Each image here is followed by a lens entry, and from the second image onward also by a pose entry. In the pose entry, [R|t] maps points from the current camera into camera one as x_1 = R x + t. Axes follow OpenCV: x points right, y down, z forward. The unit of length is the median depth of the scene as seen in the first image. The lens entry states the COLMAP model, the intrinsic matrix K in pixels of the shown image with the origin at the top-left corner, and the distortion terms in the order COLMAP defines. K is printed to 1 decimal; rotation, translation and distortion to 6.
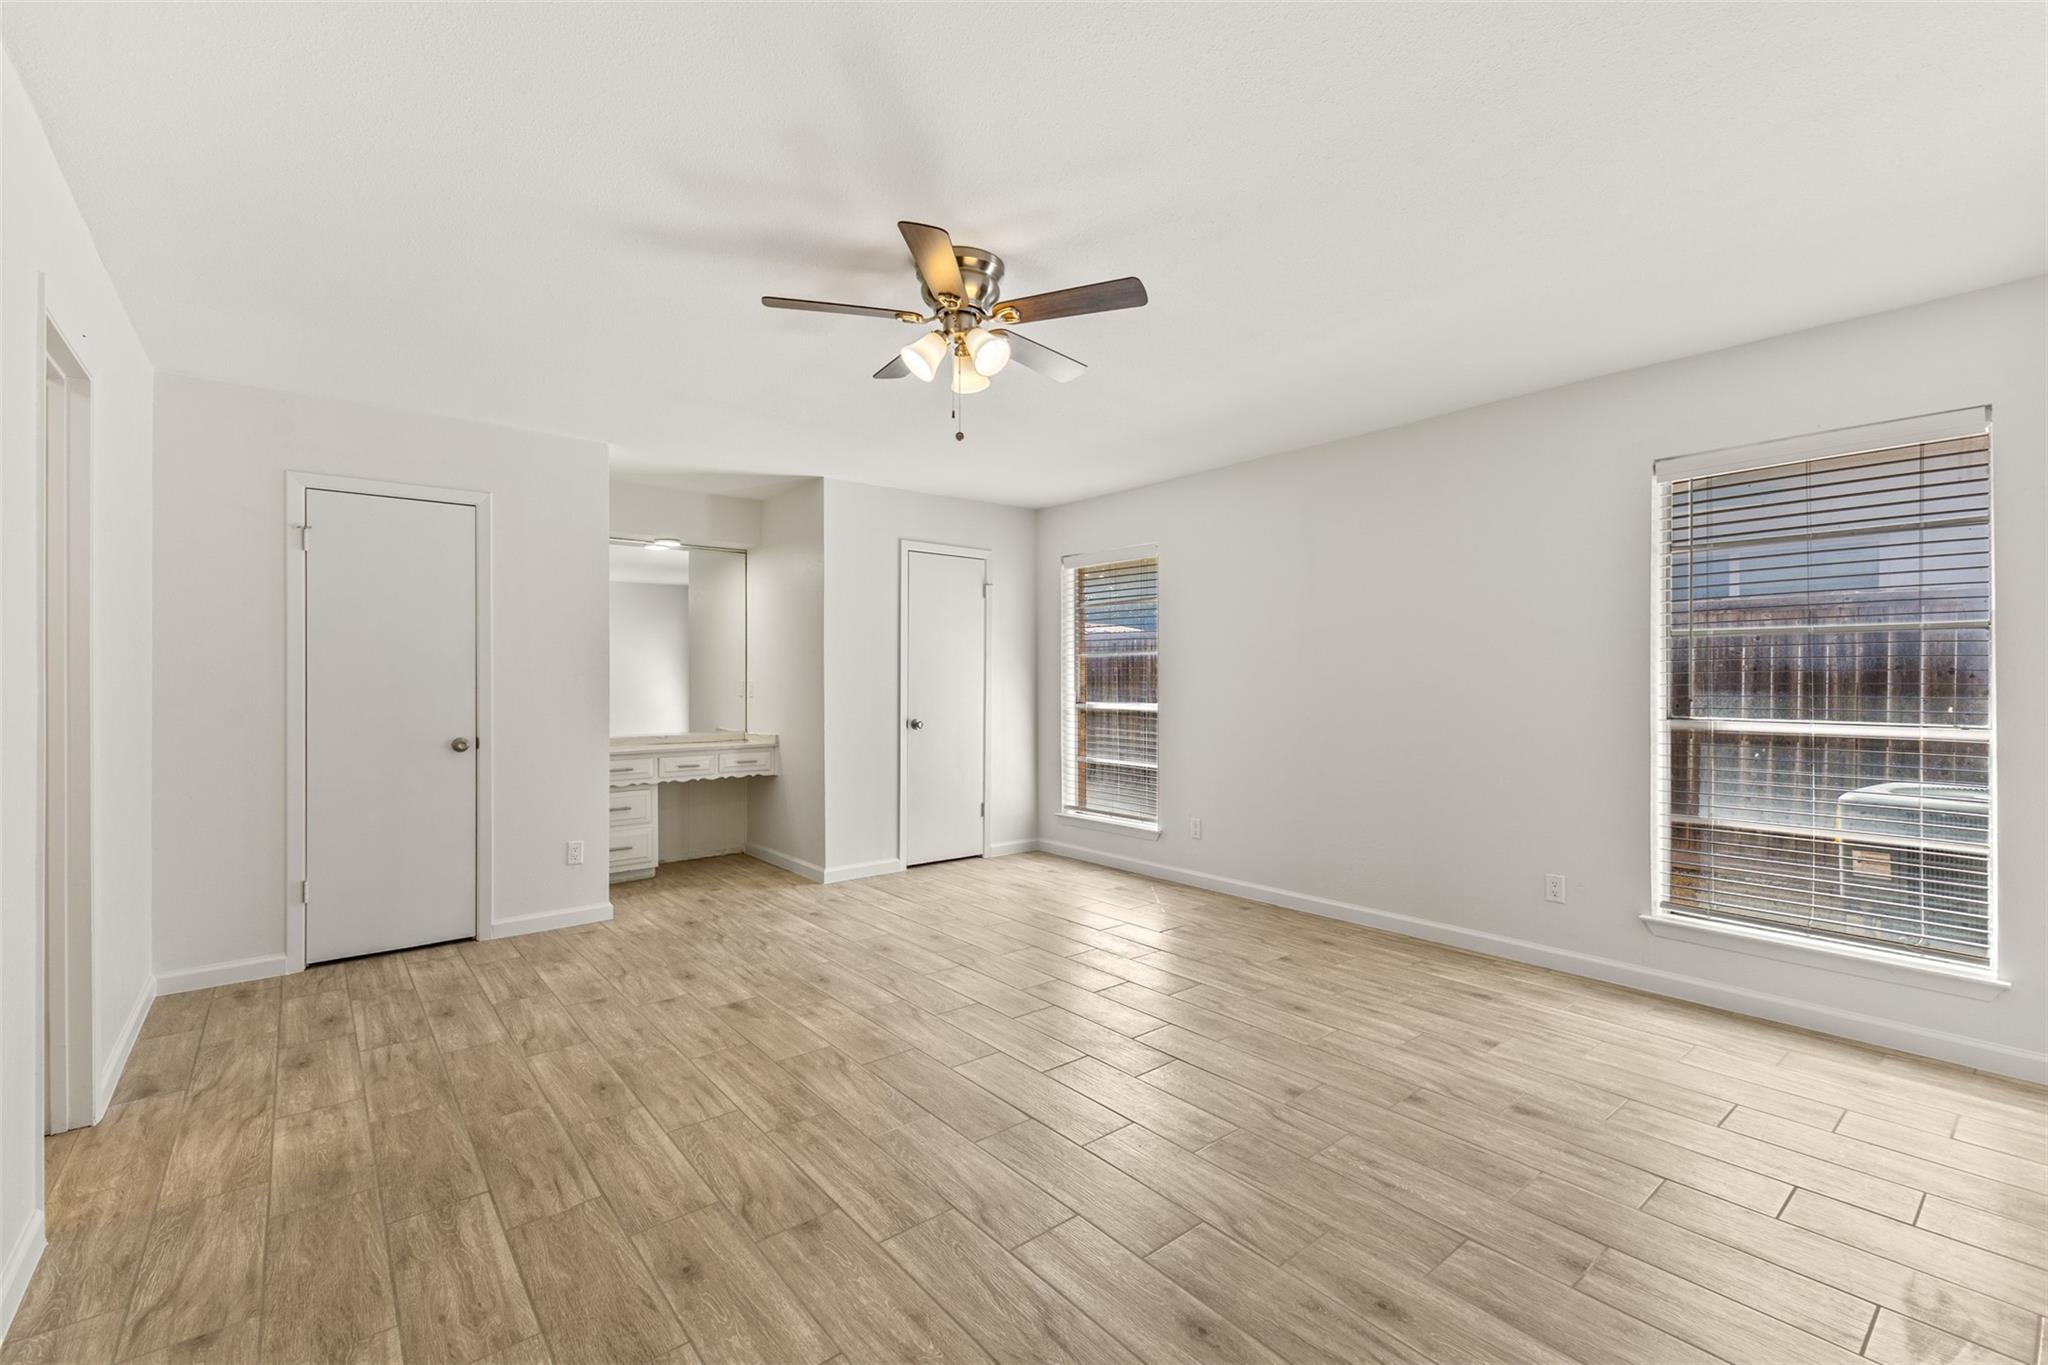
lens RADIAL K [[880.5, 0, 1026.3], [0, 880.5, 678.8], [0, 0, 1]] dist [0.015520, -0.006539]
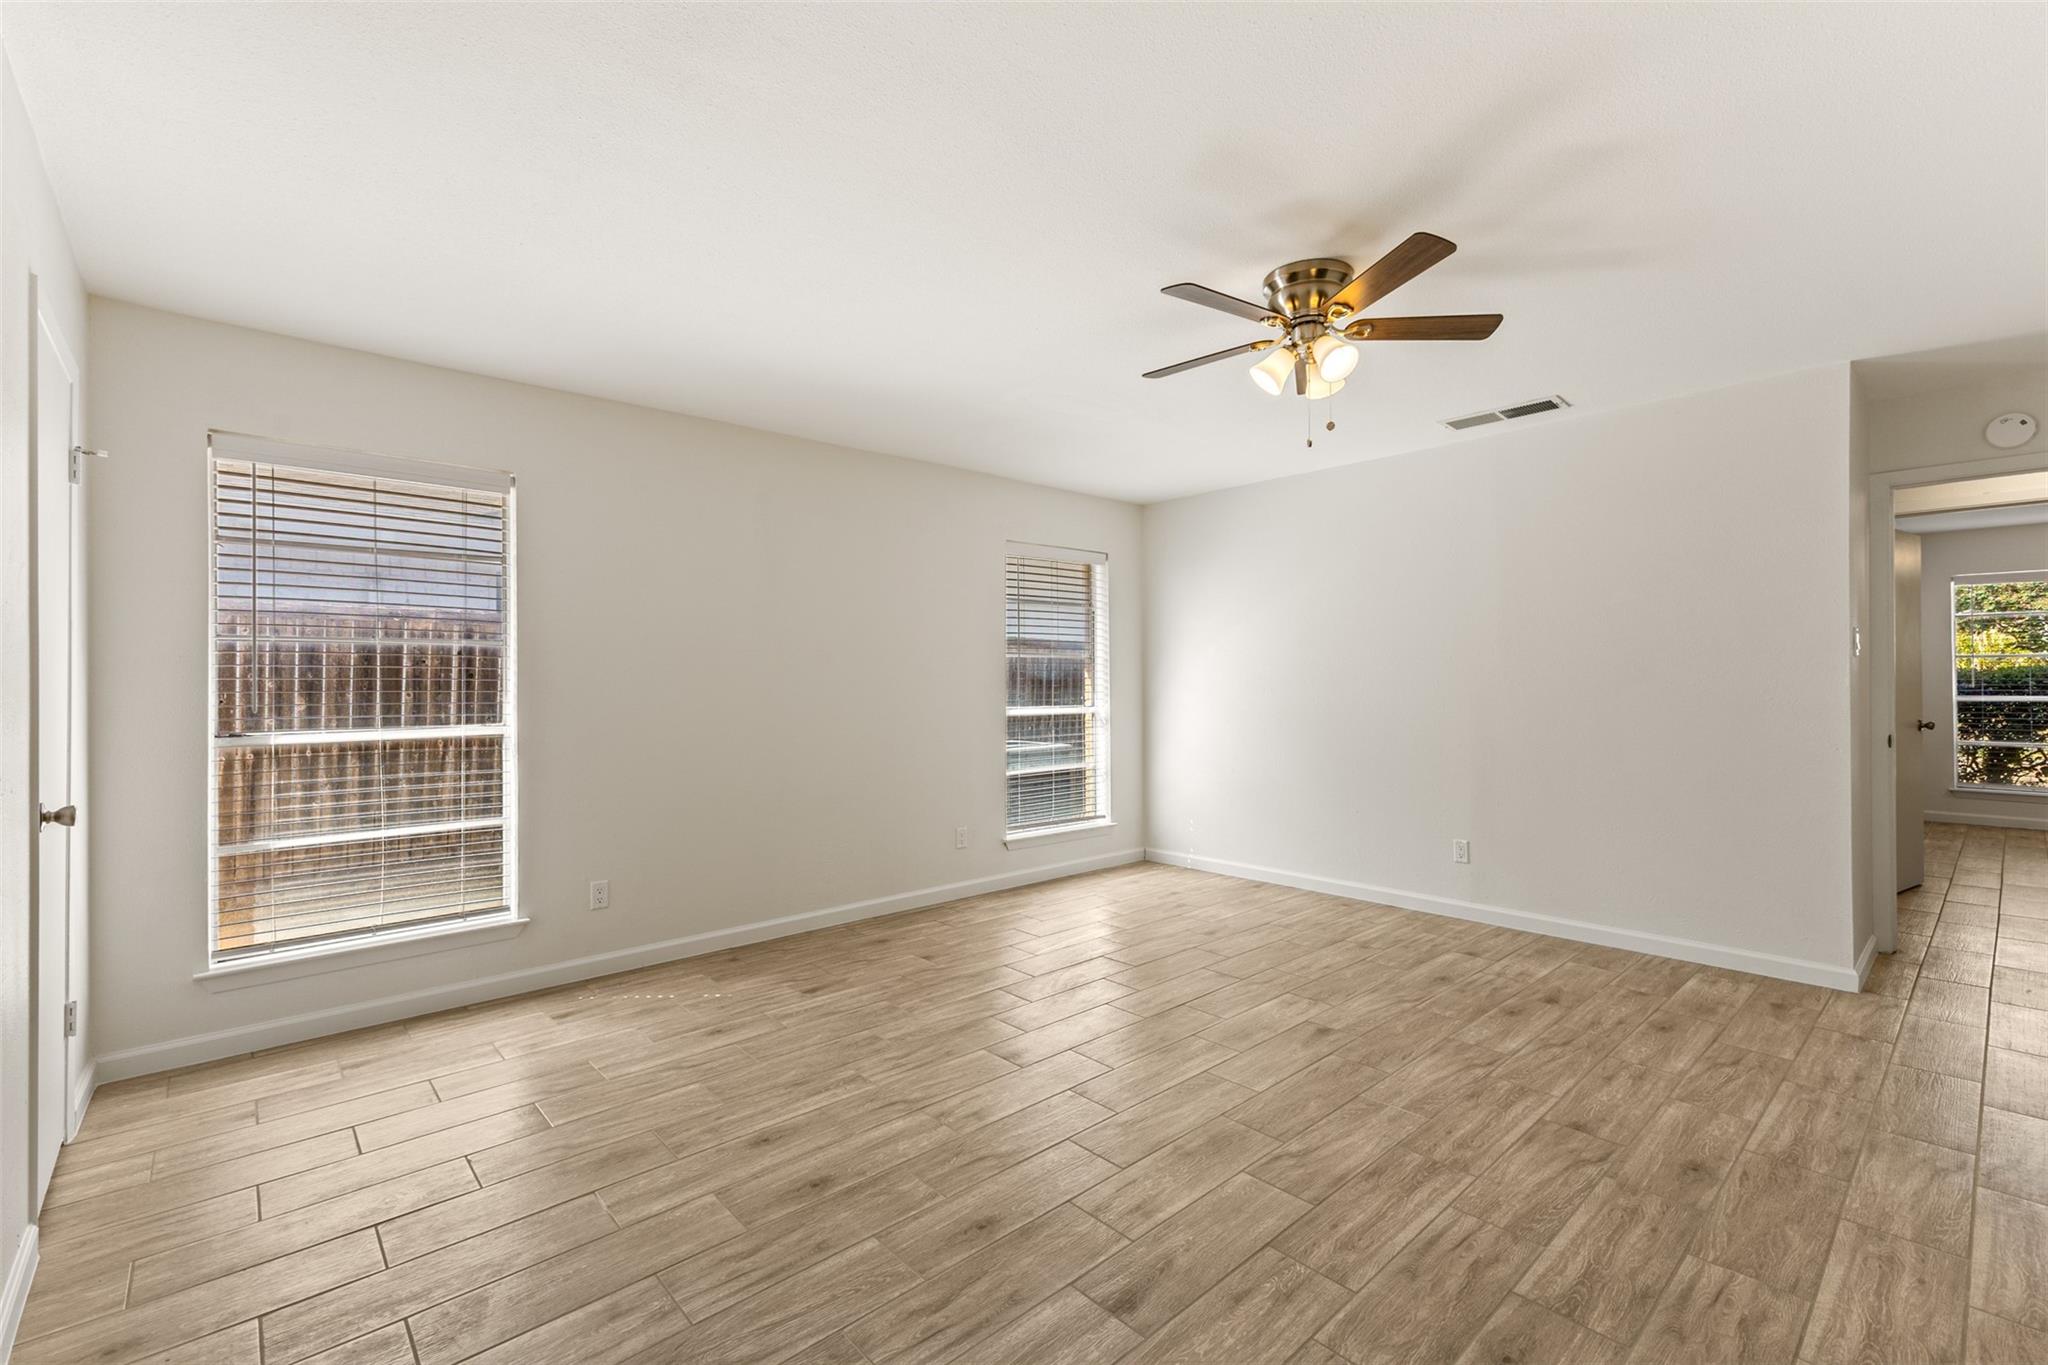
lens RADIAL K [[880.5, 0, 1026.3], [0, 880.5, 678.8], [0, 0, 1]] dist [0.015520, -0.006539]
pose [[-0.047317, 0.006655, 0.998858, -0.941248], [0.007511, 0.999952, -0.006307, 0.002553], [-0.998852, 0.007204, -0.047365, 1.191300]]
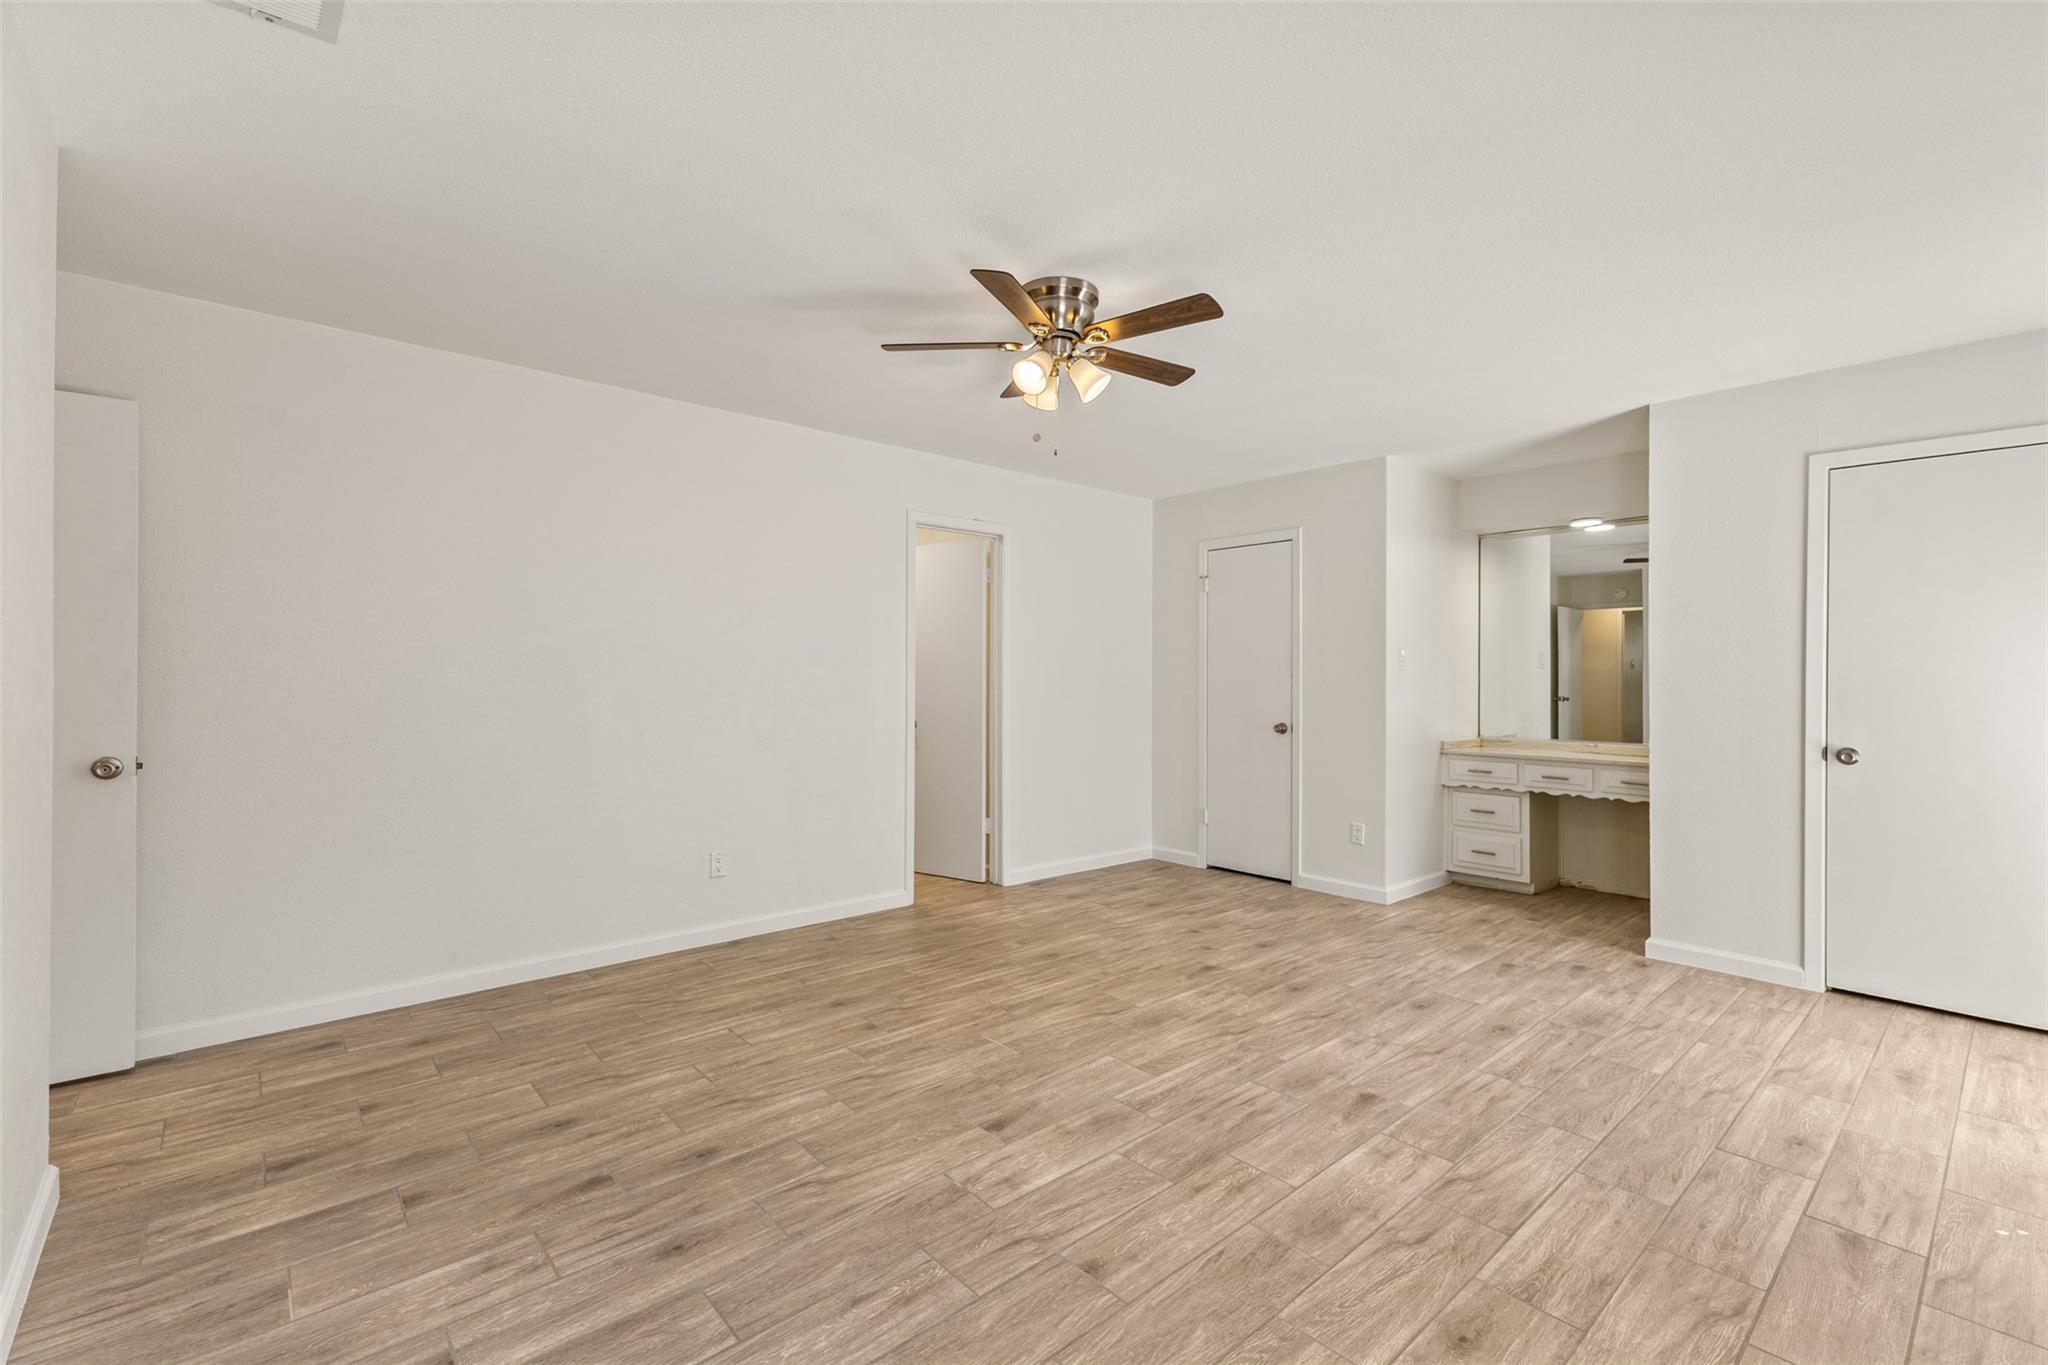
lens RADIAL K [[883.6, 0, 1024.0], [0, 883.6, 682.5], [0, 0, 1]] dist [0.003671, 0.000043]
pose [[0.035527, 0.008298, -0.999334, 0.864328], [-0.004493, 0.999957, 0.008144, -0.001233], [0.999359, 0.004201, 0.035563, 0.796537]]
